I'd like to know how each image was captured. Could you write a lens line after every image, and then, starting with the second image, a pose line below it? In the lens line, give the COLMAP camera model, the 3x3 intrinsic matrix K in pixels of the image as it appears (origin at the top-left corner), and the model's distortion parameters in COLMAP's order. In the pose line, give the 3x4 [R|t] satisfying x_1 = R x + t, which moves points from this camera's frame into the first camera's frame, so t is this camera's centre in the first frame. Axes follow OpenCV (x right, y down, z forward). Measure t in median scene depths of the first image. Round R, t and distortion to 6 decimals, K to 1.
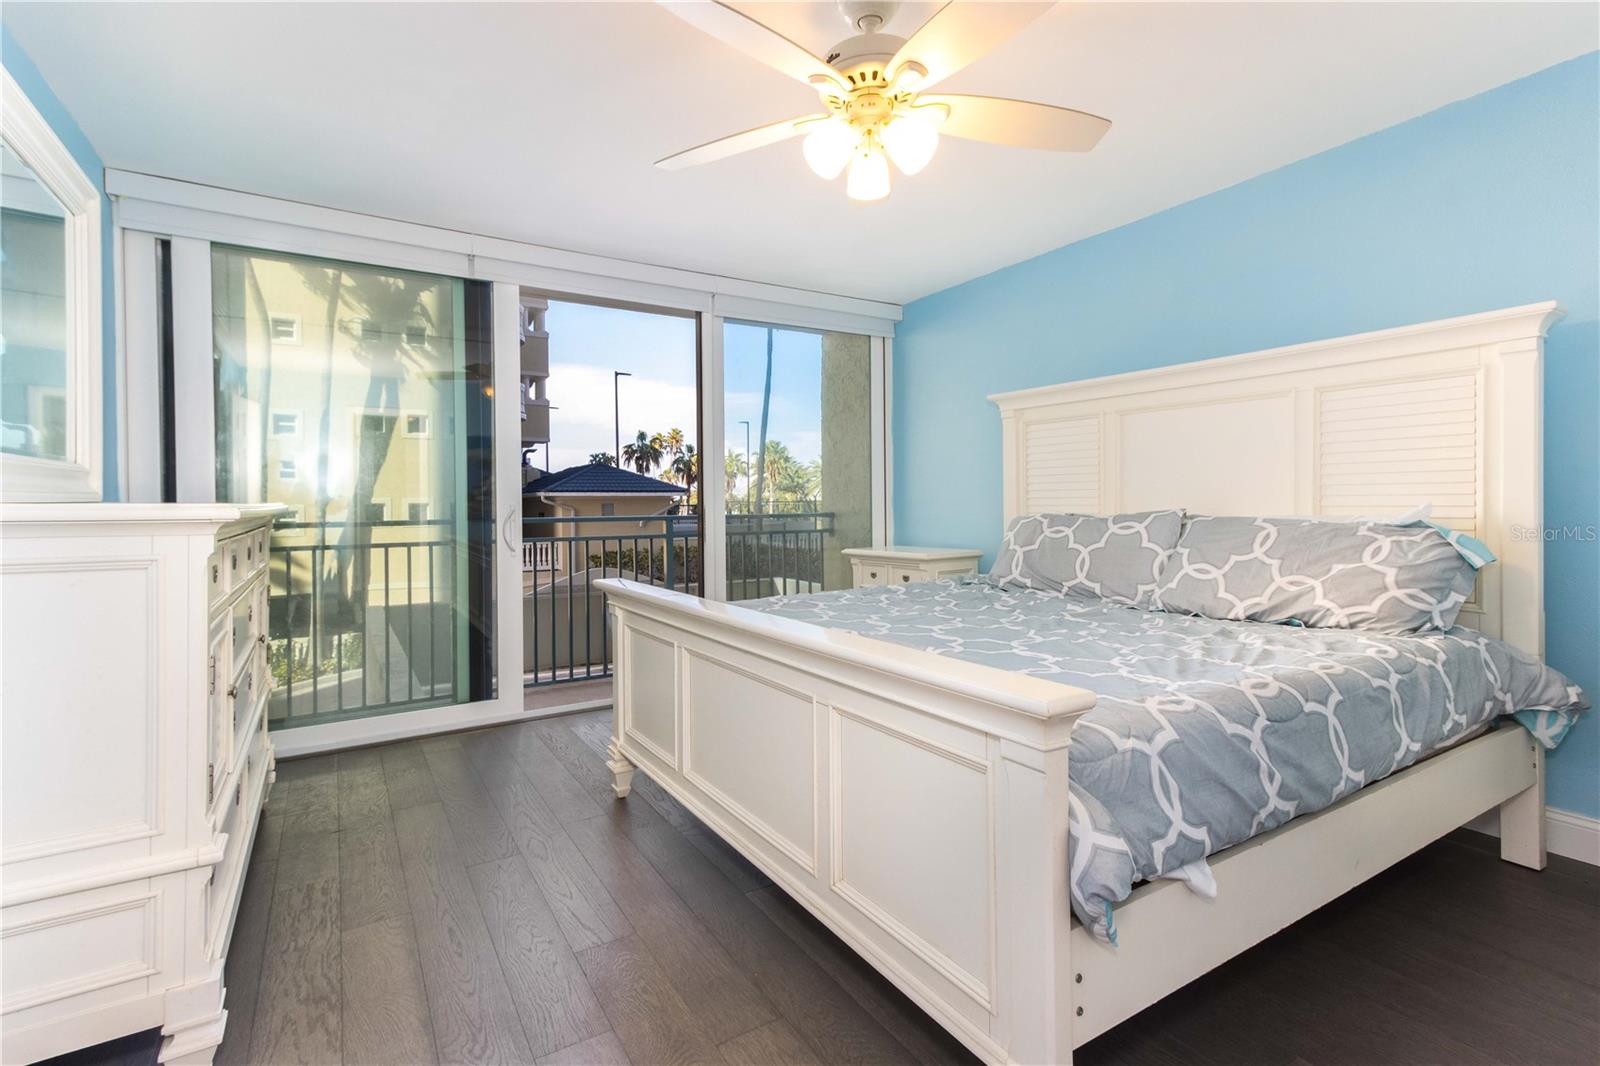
lens RADIAL K [[736.5, 0, 792.3], [0, 736.5, 493.7], [0, 0, 1]] dist [0.021543, -0.000537]
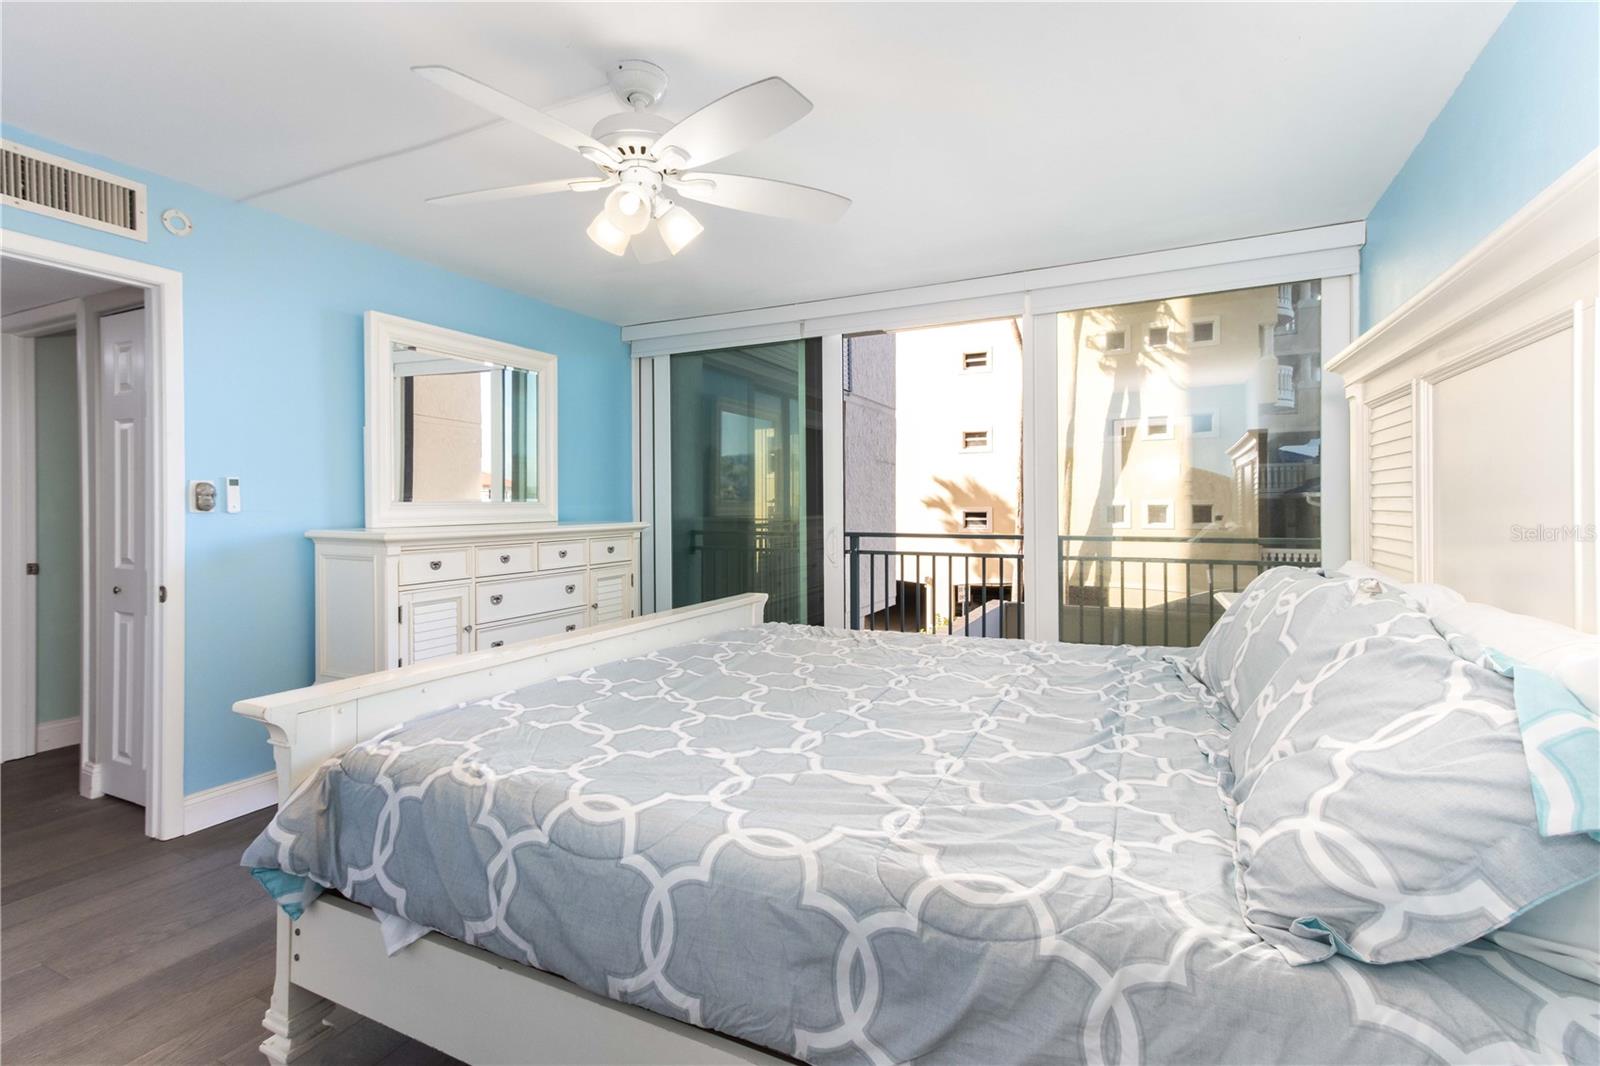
lens RADIAL K [[736.5, 0, 749.2], [0, 736.5, 502.6], [0, 0, 1]] dist [0.021543, -0.000537]
pose [[0.521703, 0.000259, -0.853127, 0.382392], [0.008260, 0.999952, 0.005355, -0.018841], [0.853087, -0.009841, 0.521676, 0.201292]]
